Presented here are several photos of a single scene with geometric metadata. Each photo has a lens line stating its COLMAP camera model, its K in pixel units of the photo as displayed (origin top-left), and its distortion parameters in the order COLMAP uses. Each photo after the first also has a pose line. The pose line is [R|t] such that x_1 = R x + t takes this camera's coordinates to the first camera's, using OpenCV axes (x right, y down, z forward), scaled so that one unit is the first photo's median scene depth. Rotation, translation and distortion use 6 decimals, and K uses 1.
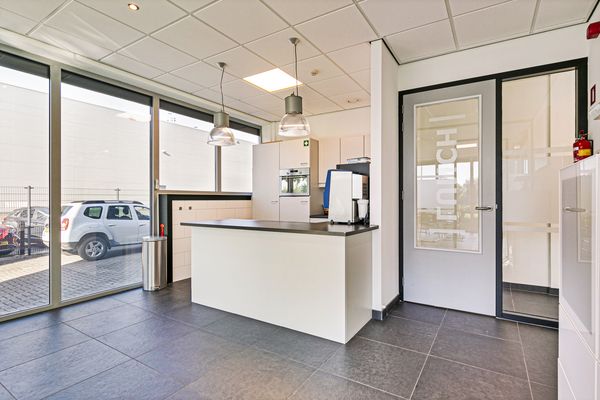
lens RADIAL K [[298.7, 0, 302.4], [0, 298.7, 200.8], [0, 0, 1]] dist [0.001334, 0.000063]
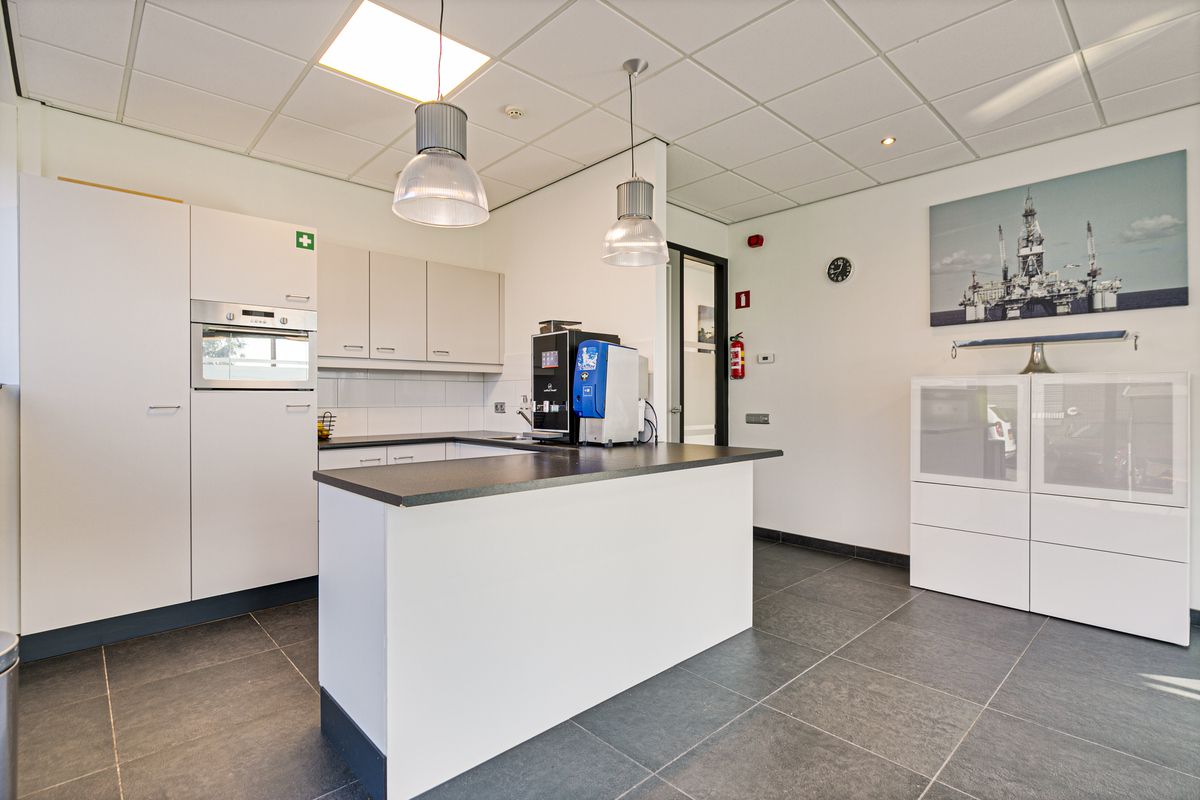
lens RADIAL K [[569.2, 0, 601.5], [0, 569.2, 398.7], [0, 0, 1]] dist [-0.000231, -0.000941]
pose [[0.251932, -0.004267, 0.967735, -0.910653], [0.003780, 0.999987, 0.003425, -0.012162], [-0.967737, 0.002795, 0.251945, 0.818239]]
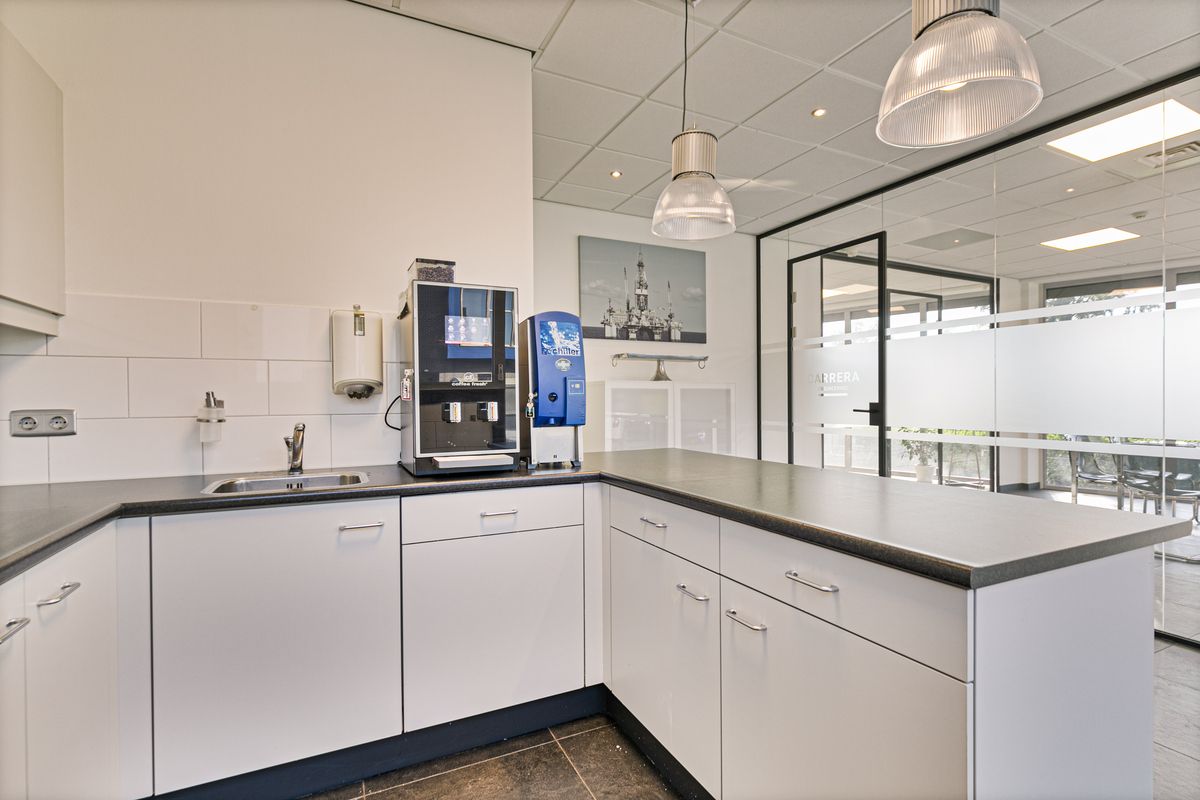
lens RADIAL K [[569.2, 0, 600.4], [0, 569.2, 399.3], [0, 0, 1]] dist [-0.000231, -0.000941]
pose [[-0.850557, 0.000284, 0.525883, -0.326707], [0.002288, 0.999992, 0.003160, -0.009161], [-0.525878, 0.003892, -0.850551, 1.667001]]
